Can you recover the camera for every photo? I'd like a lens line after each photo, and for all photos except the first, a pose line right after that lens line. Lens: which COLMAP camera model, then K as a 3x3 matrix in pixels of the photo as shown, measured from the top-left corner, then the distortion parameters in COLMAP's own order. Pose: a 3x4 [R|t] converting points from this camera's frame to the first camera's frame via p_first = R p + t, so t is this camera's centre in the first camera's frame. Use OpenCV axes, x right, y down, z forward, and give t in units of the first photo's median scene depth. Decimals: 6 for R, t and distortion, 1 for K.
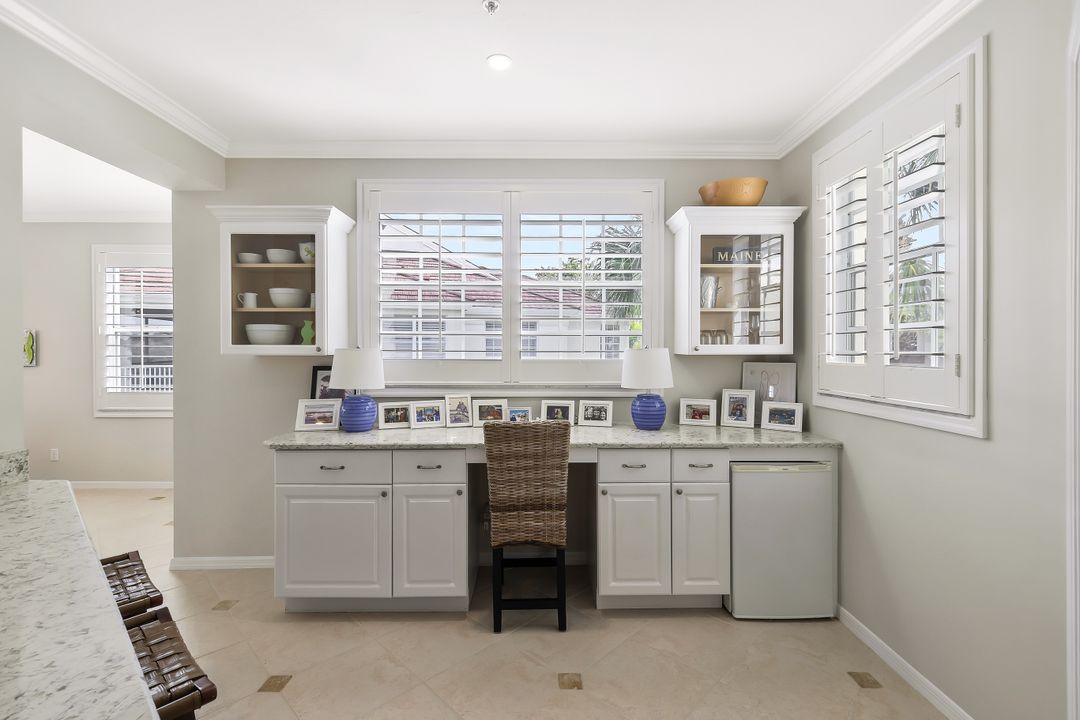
lens RADIAL K [[479.1, 0, 548.1], [0, 479.1, 351.4], [0, 0, 1]] dist [-0.001184, -0.000131]
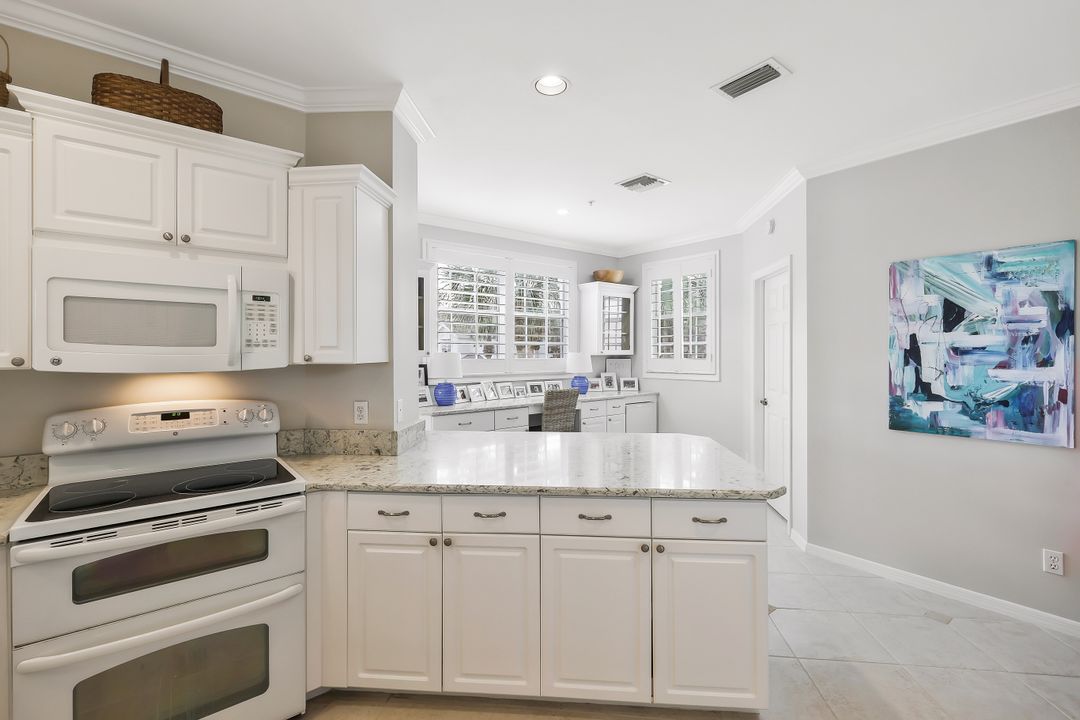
lens RADIAL K [[479.1, 0, 537.5], [0, 479.1, 354.2], [0, 0, 1]] dist [-0.001184, -0.000131]
pose [[0.796773, -0.006980, 0.604238, -1.118169], [0.006294, 0.999975, 0.003251, -0.005258], [-0.604246, 0.001212, 0.796797, -0.441986]]
